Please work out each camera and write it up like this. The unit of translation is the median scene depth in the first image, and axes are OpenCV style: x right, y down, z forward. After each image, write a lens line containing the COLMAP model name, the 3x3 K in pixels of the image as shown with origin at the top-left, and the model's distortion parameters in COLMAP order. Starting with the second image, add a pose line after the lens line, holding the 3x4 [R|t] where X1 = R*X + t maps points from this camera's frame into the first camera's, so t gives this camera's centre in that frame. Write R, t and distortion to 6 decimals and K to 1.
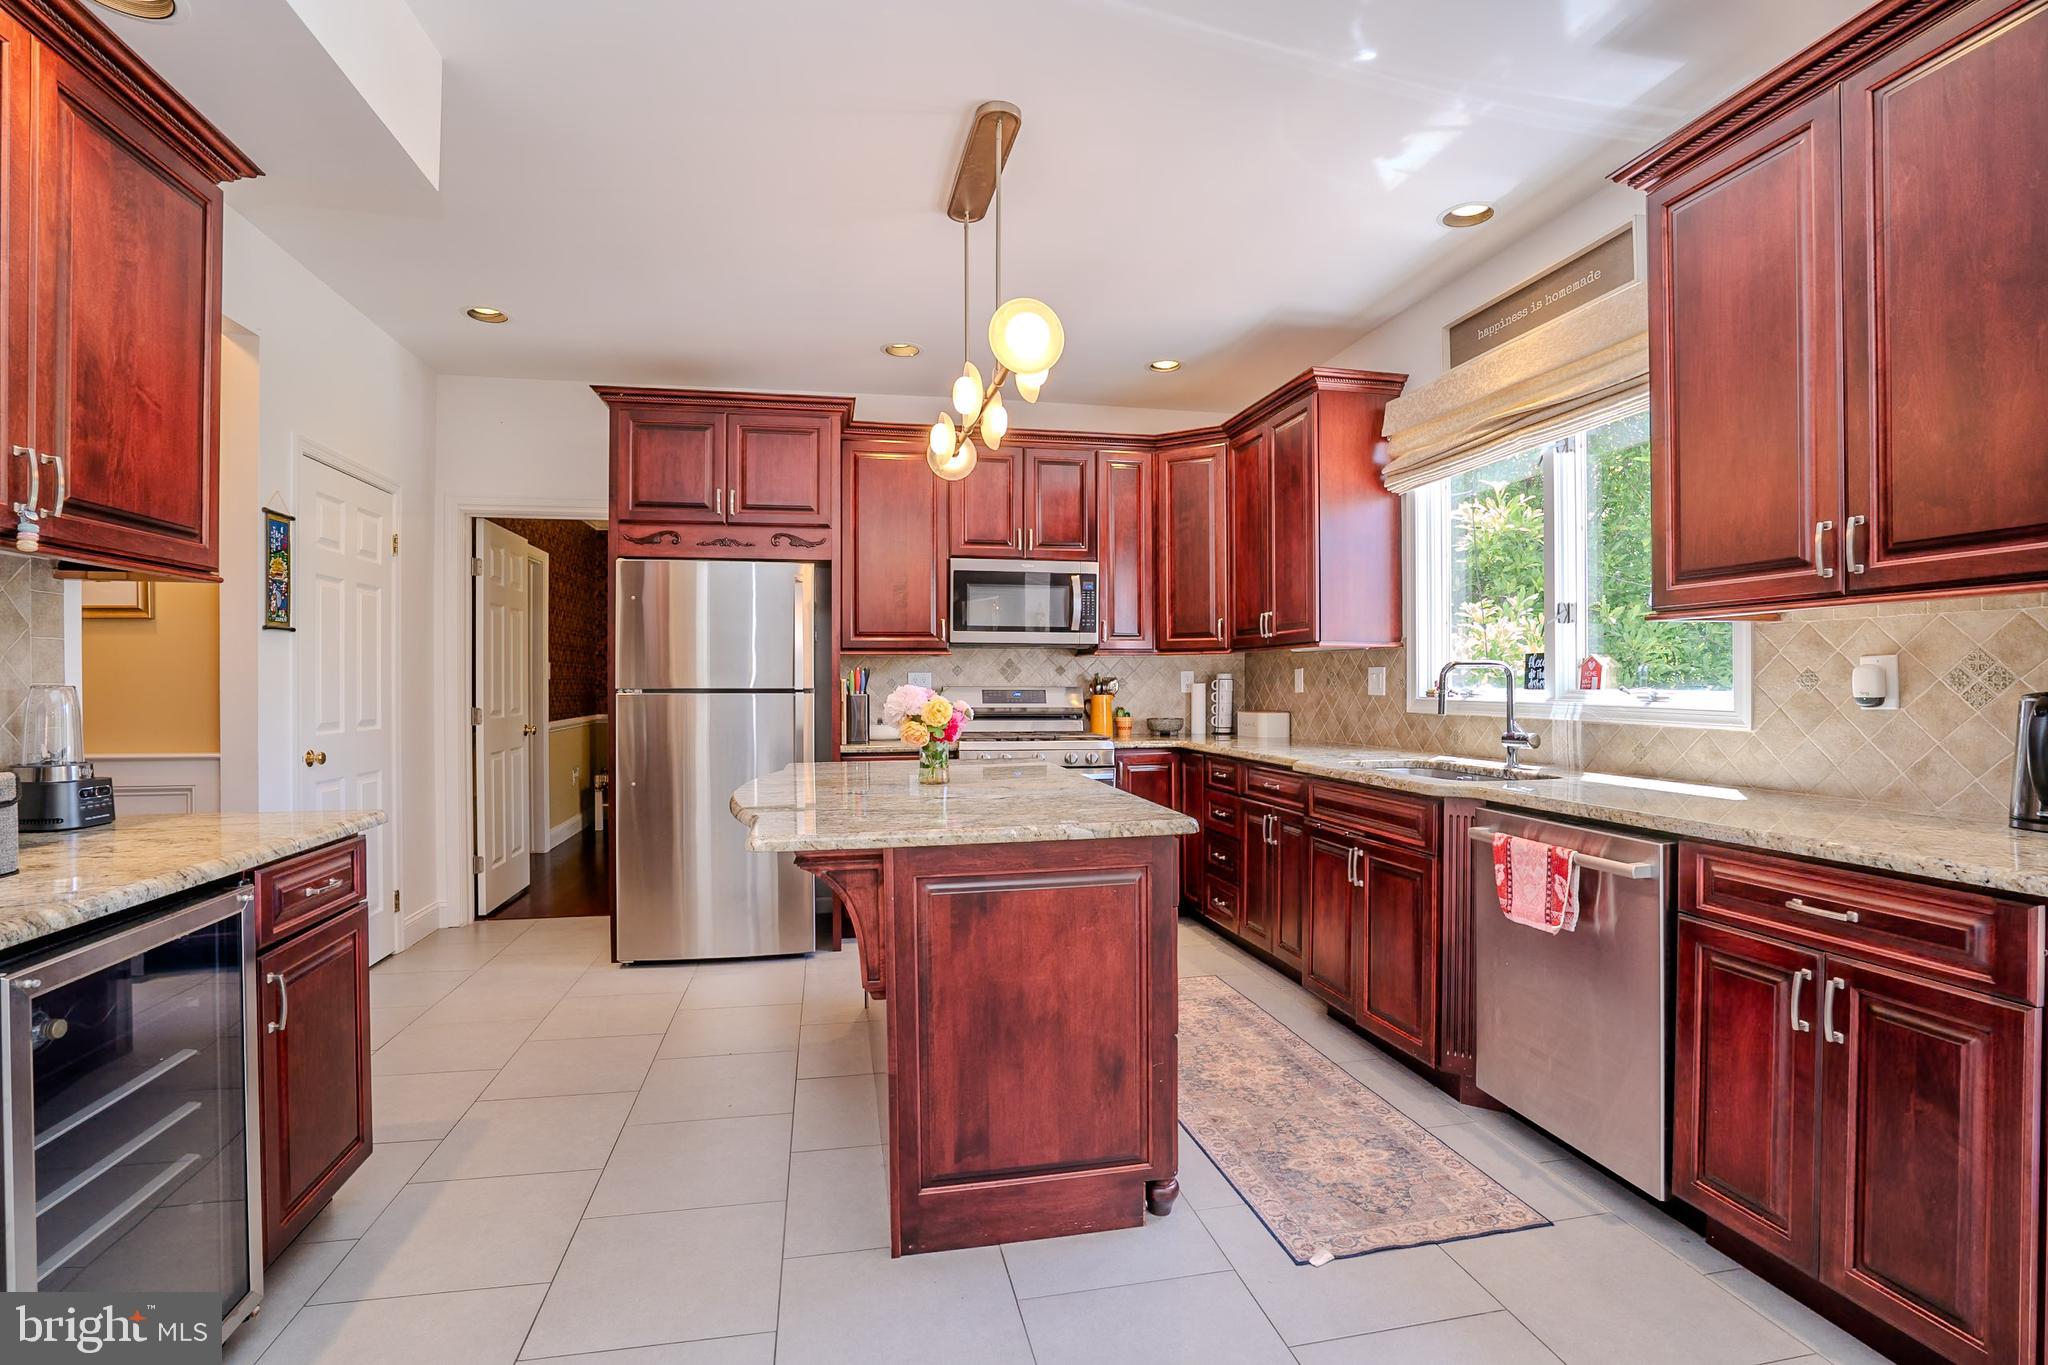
lens RADIAL K [[941.9, 0, 1017.9], [0, 941.9, 687.6], [0, 0, 1]] dist [-0.047121, 0.007400]
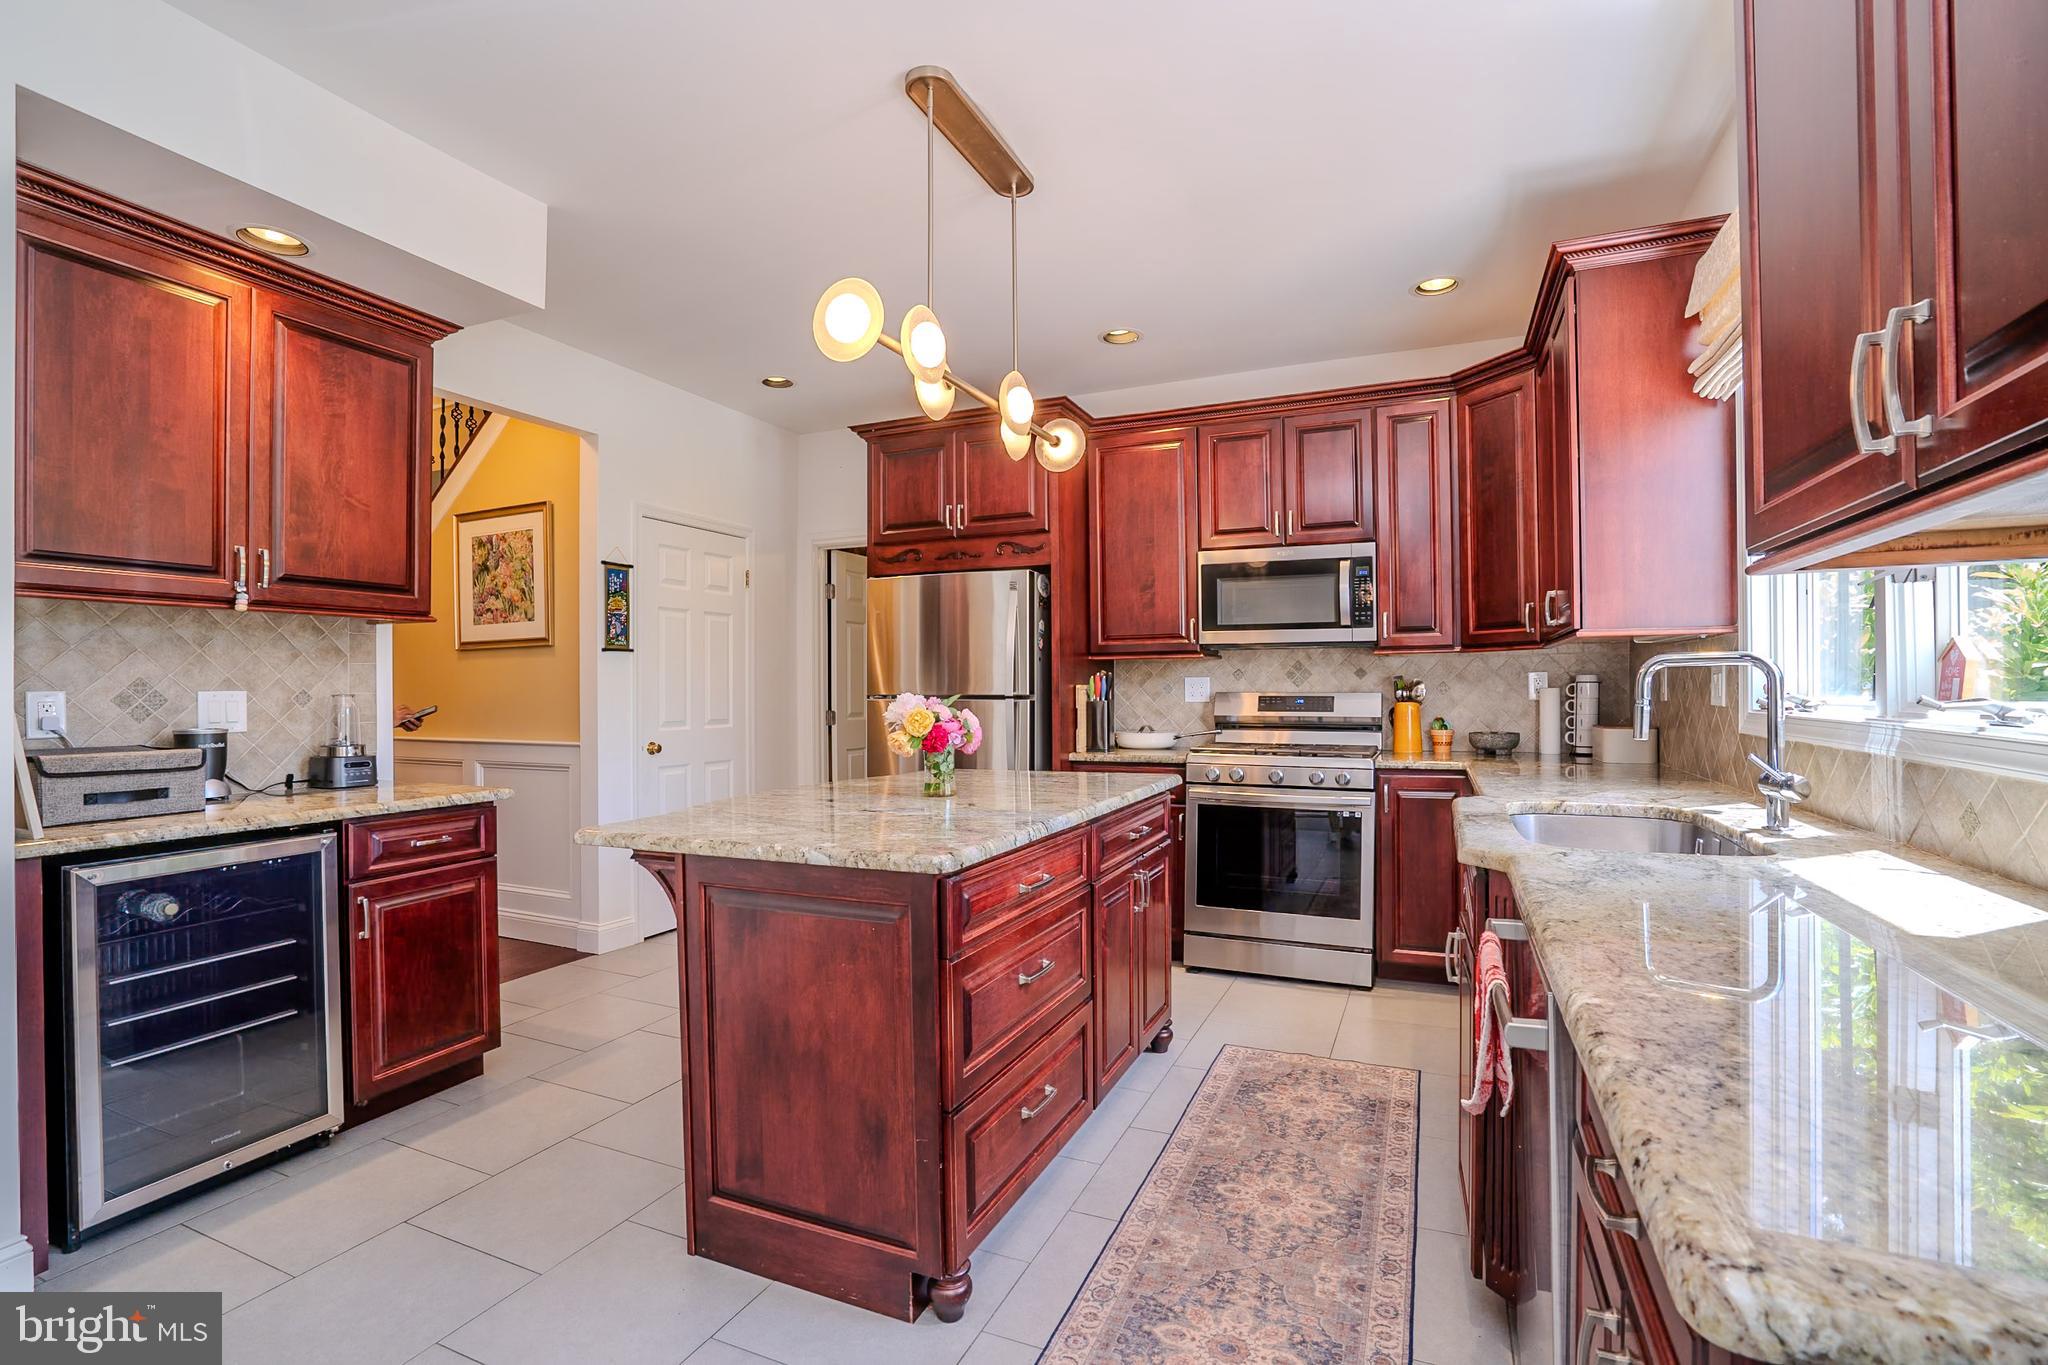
lens RADIAL K [[941.9, 0, 1014.6], [0, 941.9, 686.4], [0, 0, 1]] dist [-0.047121, 0.007400]
pose [[0.812708, -0.003682, -0.582660, 0.471702], [0.001058, 0.999988, -0.004844, -0.004207], [0.582670, 0.003320, 0.812702, 0.235619]]
